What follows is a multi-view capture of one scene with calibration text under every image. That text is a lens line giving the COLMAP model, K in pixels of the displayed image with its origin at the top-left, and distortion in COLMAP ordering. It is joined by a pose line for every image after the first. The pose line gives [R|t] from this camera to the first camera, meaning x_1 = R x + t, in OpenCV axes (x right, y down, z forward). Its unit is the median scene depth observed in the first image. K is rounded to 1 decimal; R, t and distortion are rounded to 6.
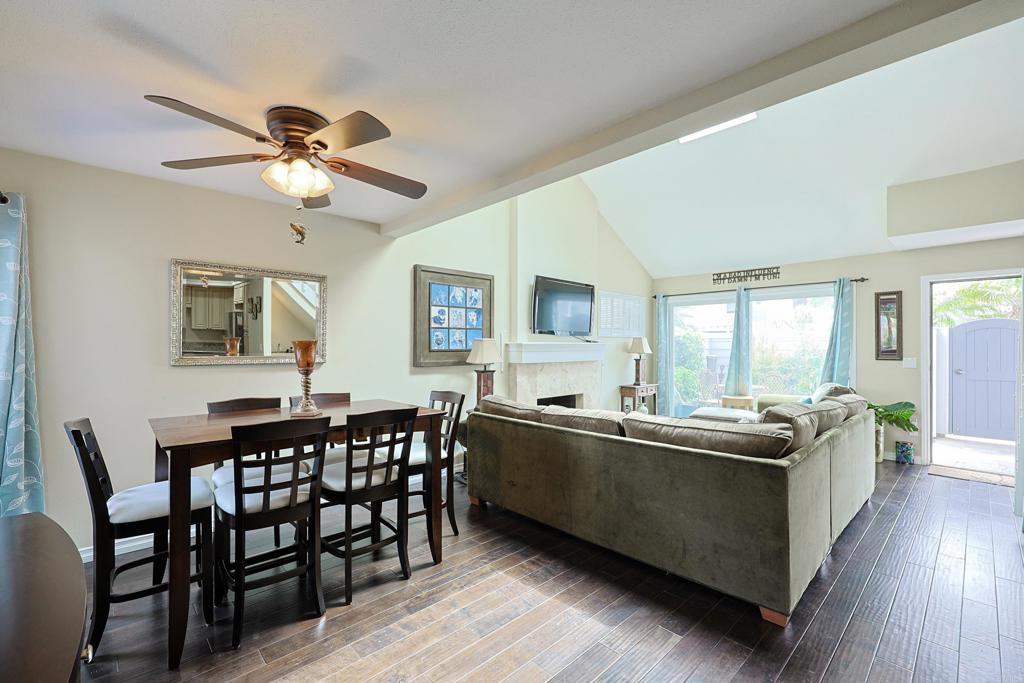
lens RADIAL K [[432.5, 0, 512.0], [0, 432.5, 341.5], [0, 0, 1]] dist [0.003269, 0.000347]
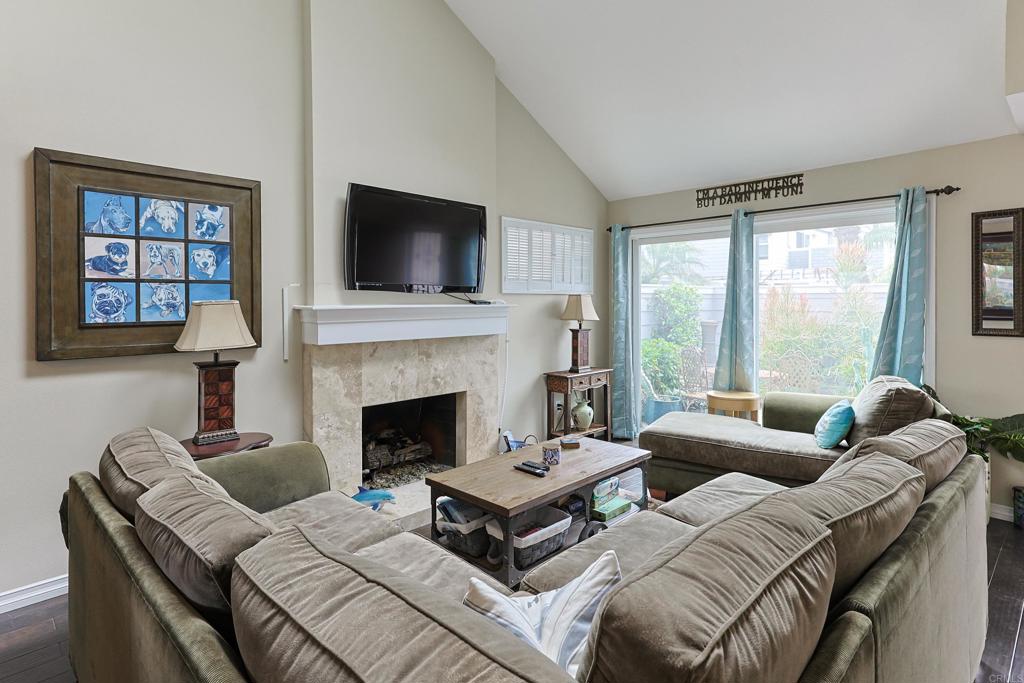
lens RADIAL K [[534.4, 0, 504.4], [0, 534.4, 301.6], [0, 0, 1]] dist [0.027597, 0.000443]
pose [[0.999951, -0.003856, 0.009127, 0.245557], [0.003773, 0.999951, 0.009167, -0.009120], [-0.009162, -0.009132, 0.999916, 0.322438]]
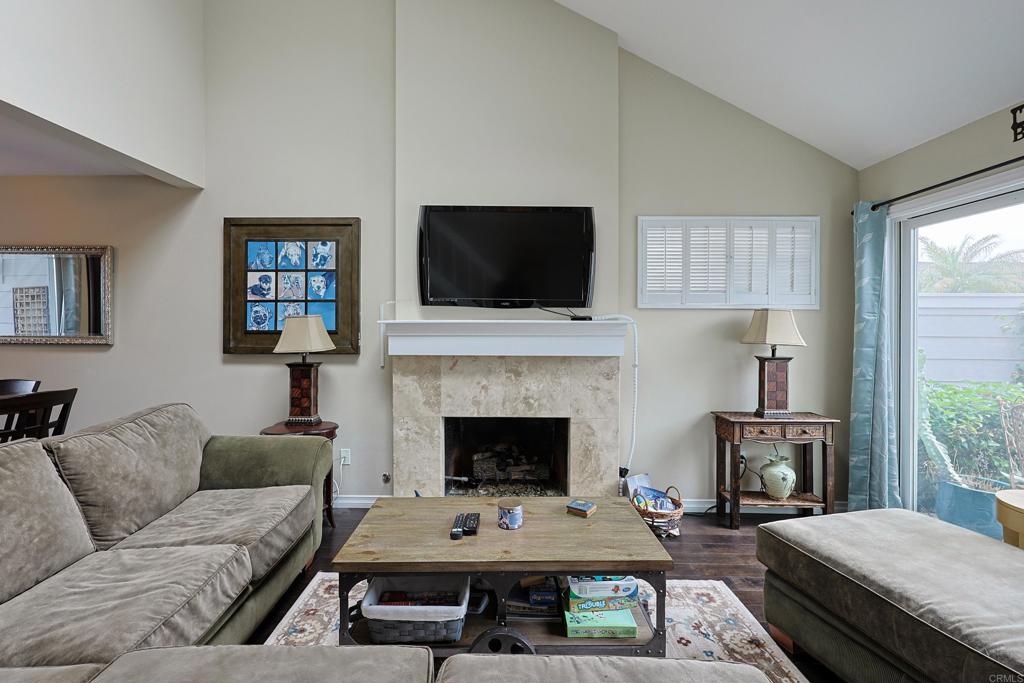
lens RADIAL K [[450.6, 0, 509.1], [0, 450.6, 323.6], [0, 0, 1]] dist [0.002432, 0.000184]
pose [[0.717089, -0.001485, -0.696980, 0.574045], [0.002819, 0.999996, 0.000770, 0.006219], [0.696976, -0.002517, 0.717090, 0.652302]]
